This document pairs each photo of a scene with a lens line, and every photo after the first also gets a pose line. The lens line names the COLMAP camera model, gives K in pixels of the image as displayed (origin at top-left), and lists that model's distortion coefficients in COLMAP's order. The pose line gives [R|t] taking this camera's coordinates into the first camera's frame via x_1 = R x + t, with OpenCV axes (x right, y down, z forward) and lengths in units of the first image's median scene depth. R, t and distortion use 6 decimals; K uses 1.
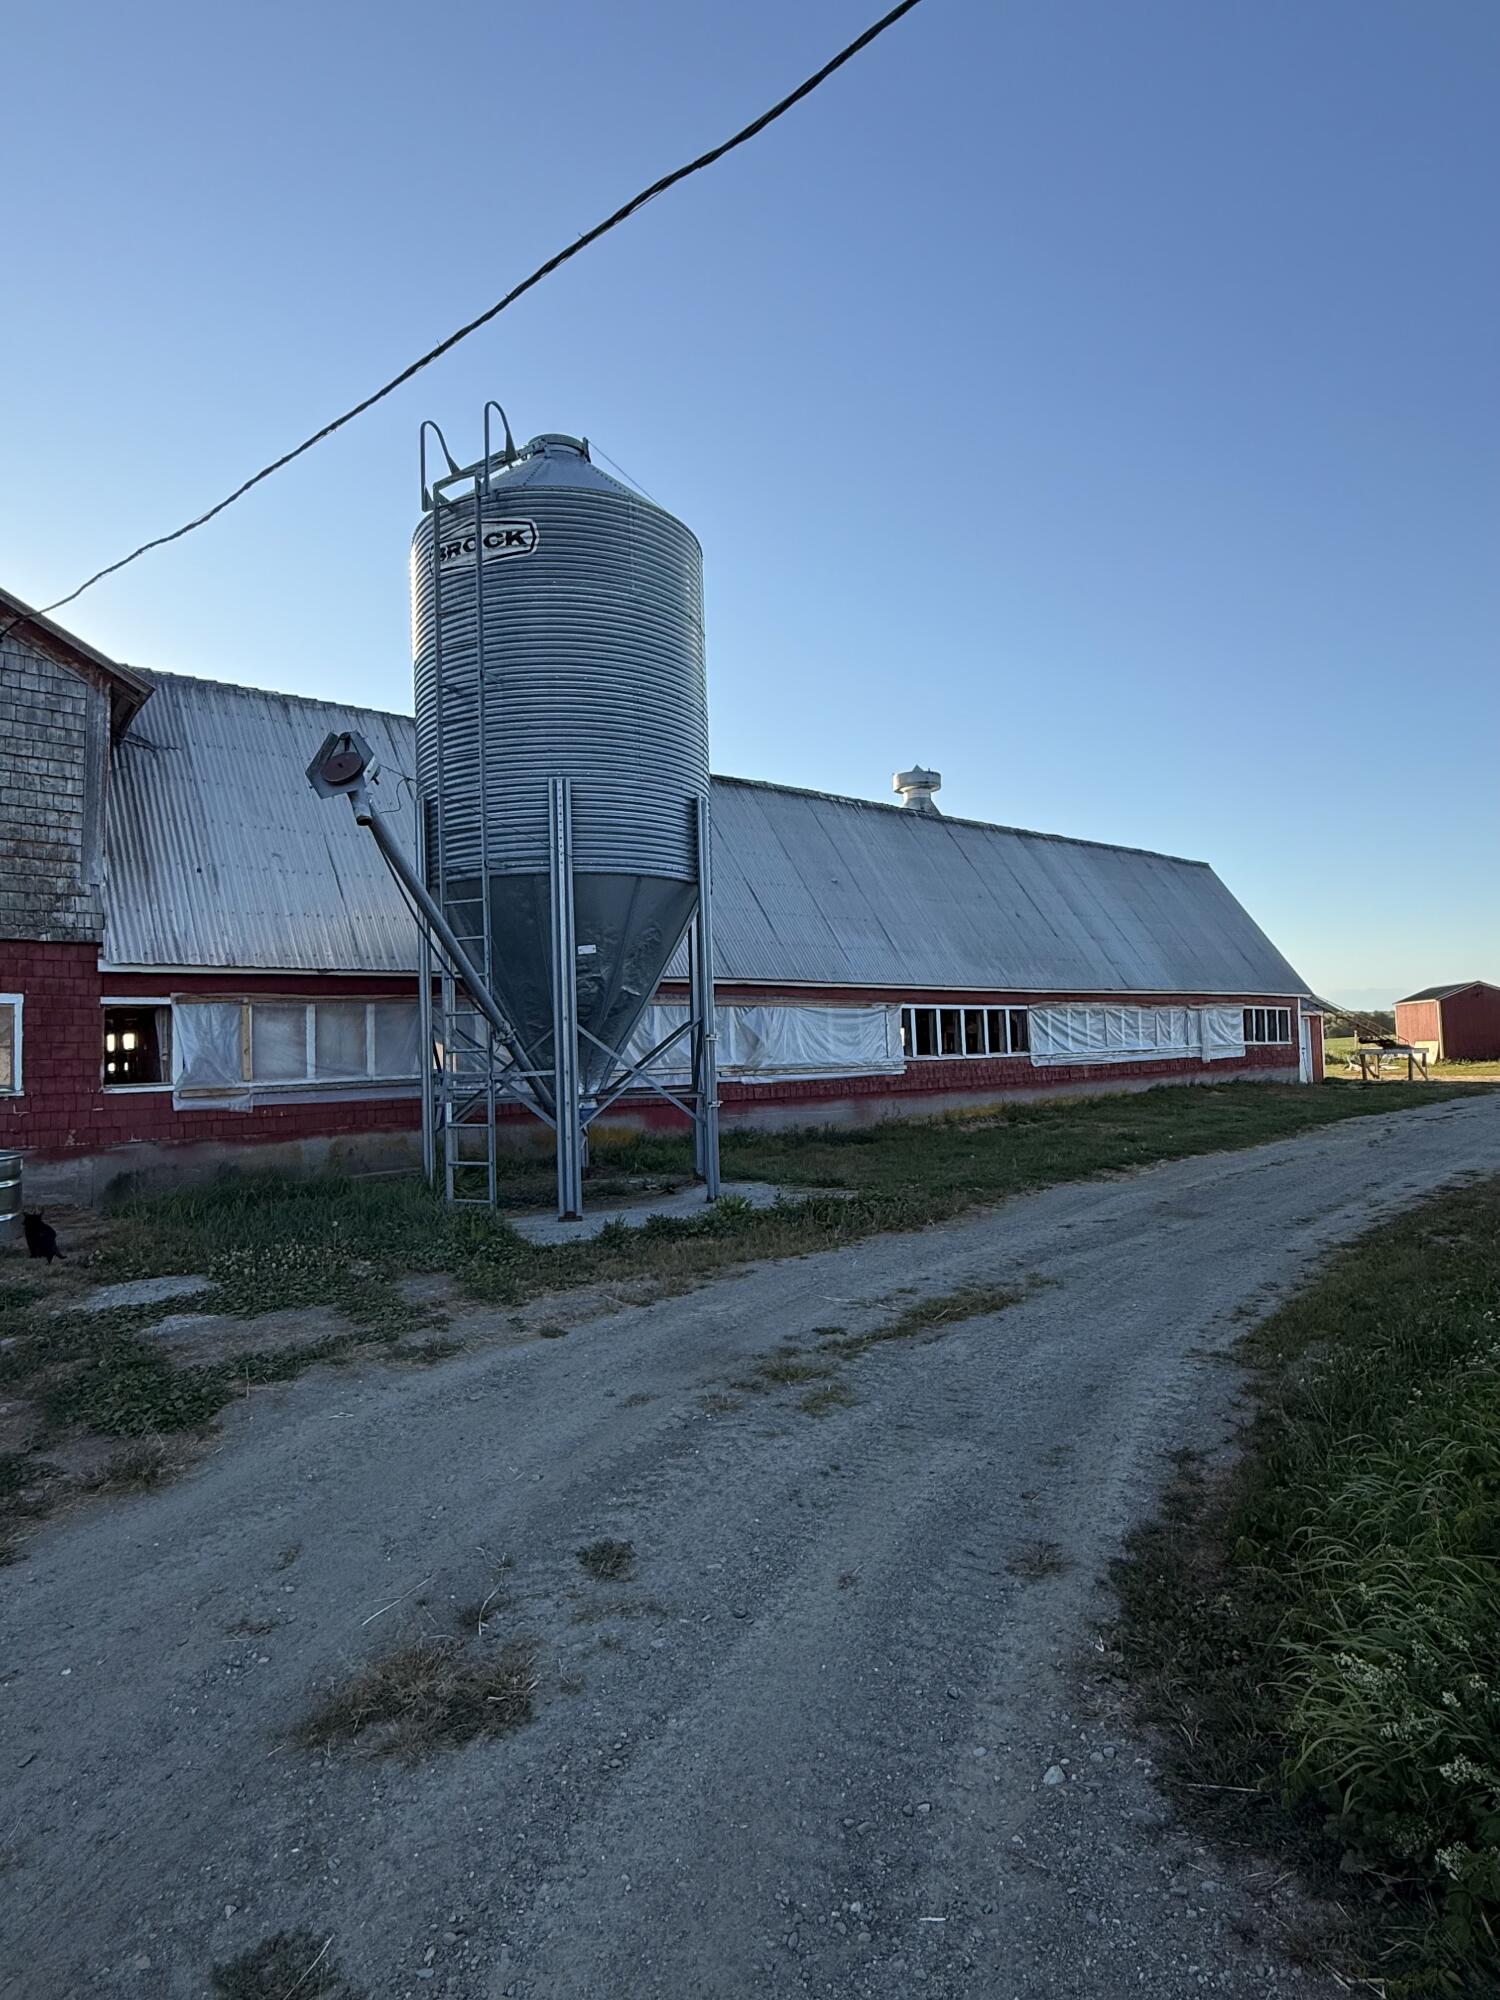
lens RADIAL K [[1048.5, 0, 748.8], [0, 1048.5, 995.6], [0, 0, 1]] dist [-0.000466, -0.000035]
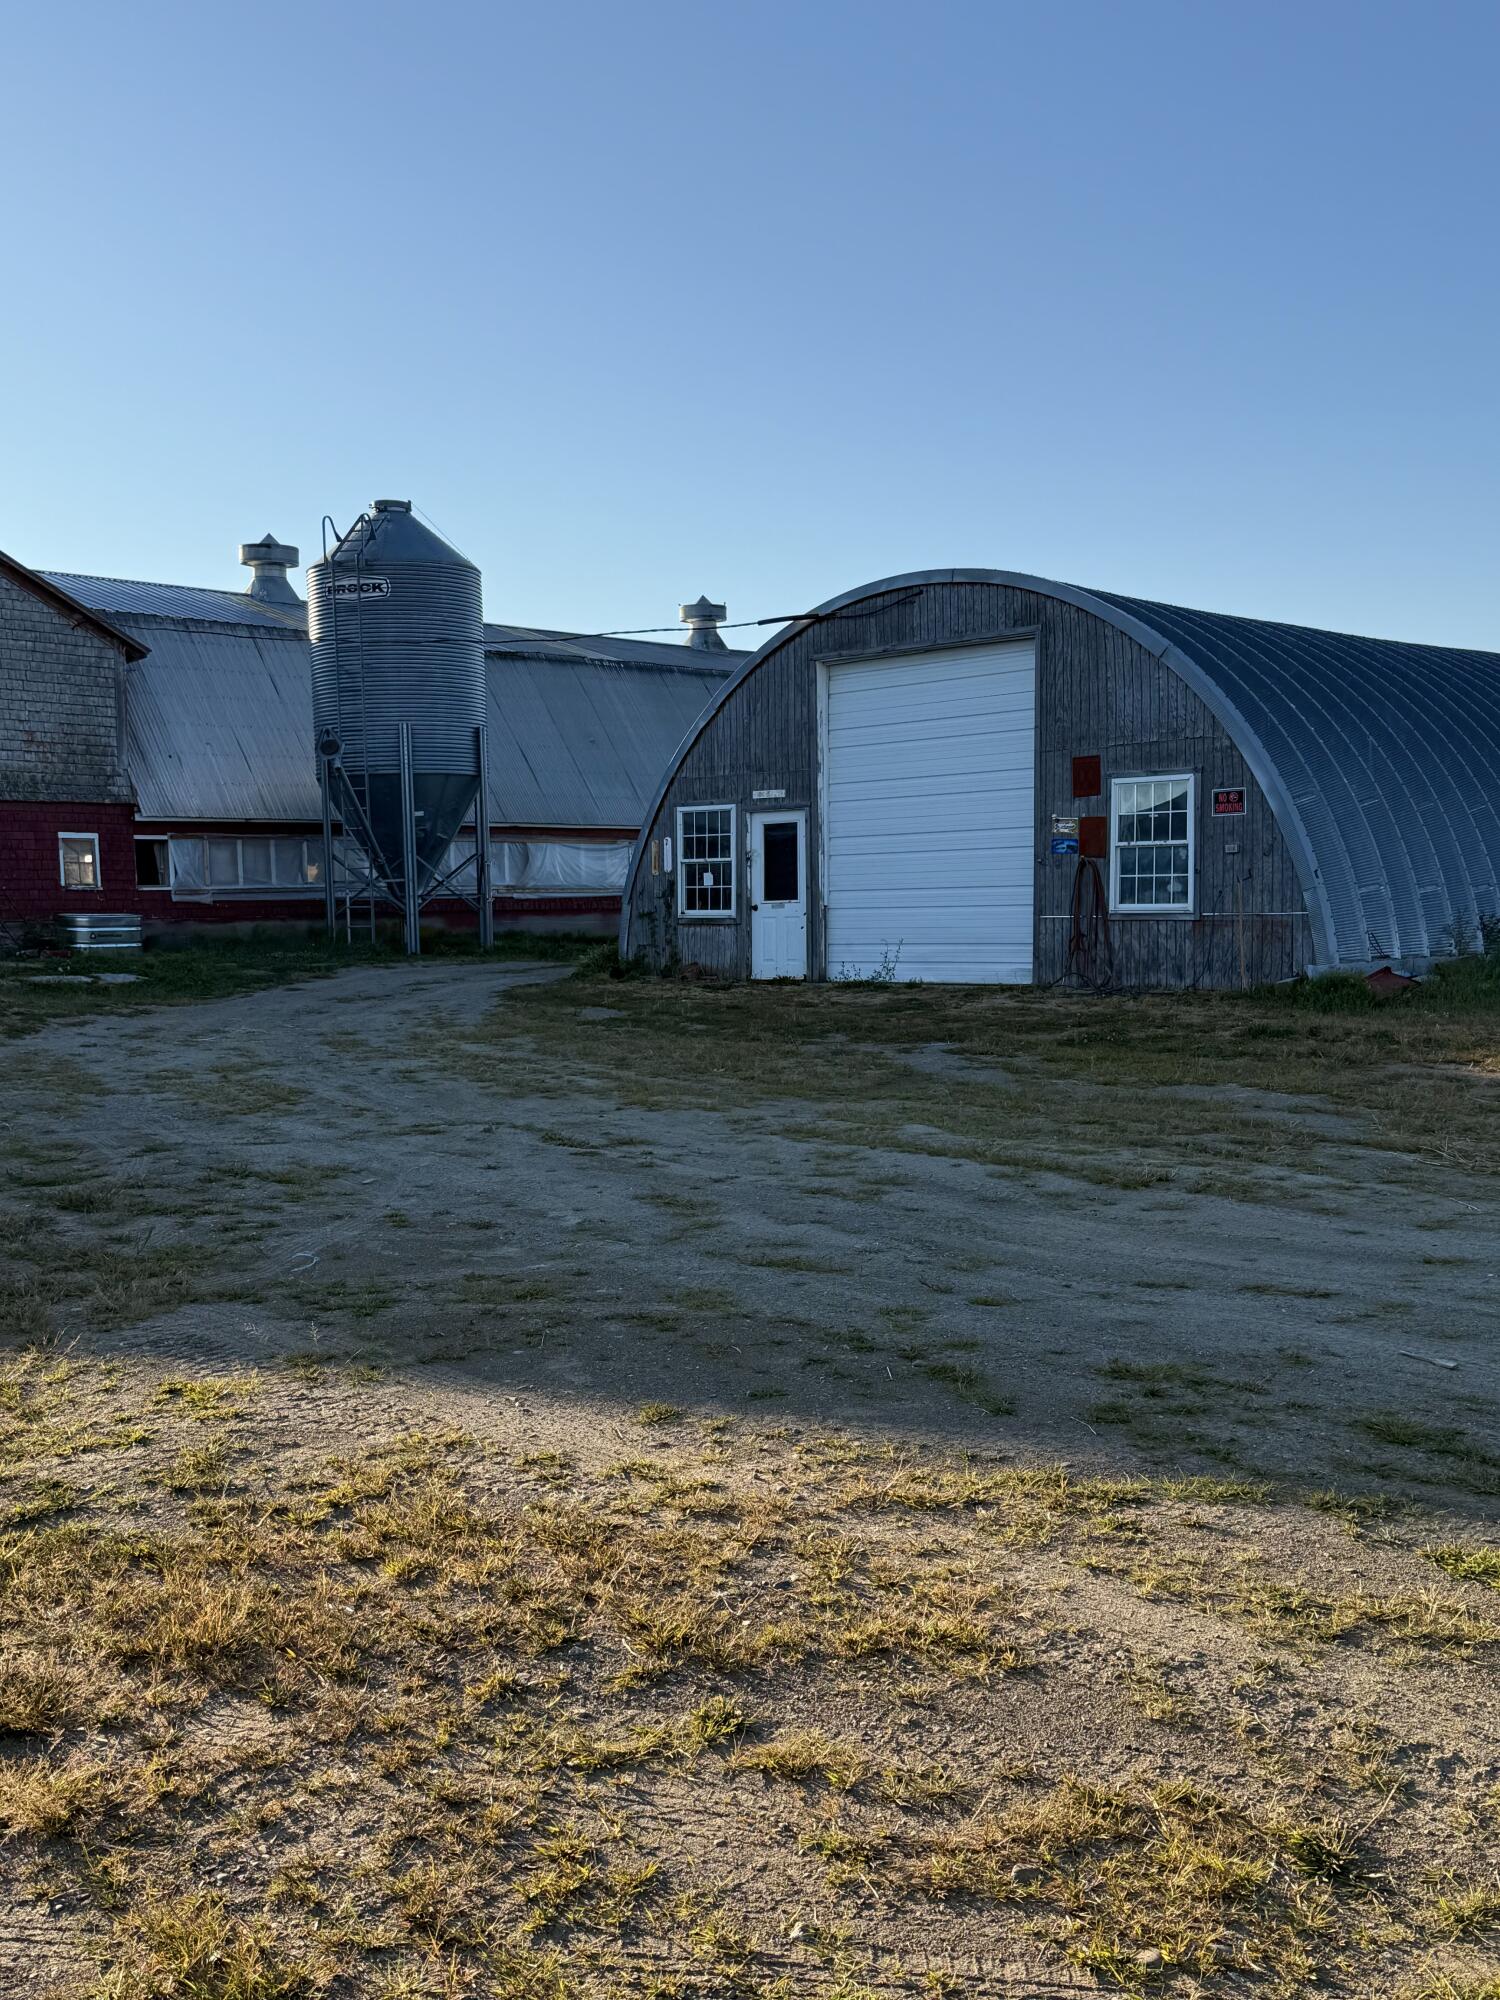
lens RADIAL K [[2077.8, 0, 760.5], [0, 2077.8, 1002.0], [0, 0, 1]] dist [0.110091, 0.000000]
pose [[0.996598, 0.002215, 0.082383, 0.117764], [-0.010039, 0.995457, 0.094681, -0.055165], [-0.081799, -0.095186, 0.992093, -2.255323]]
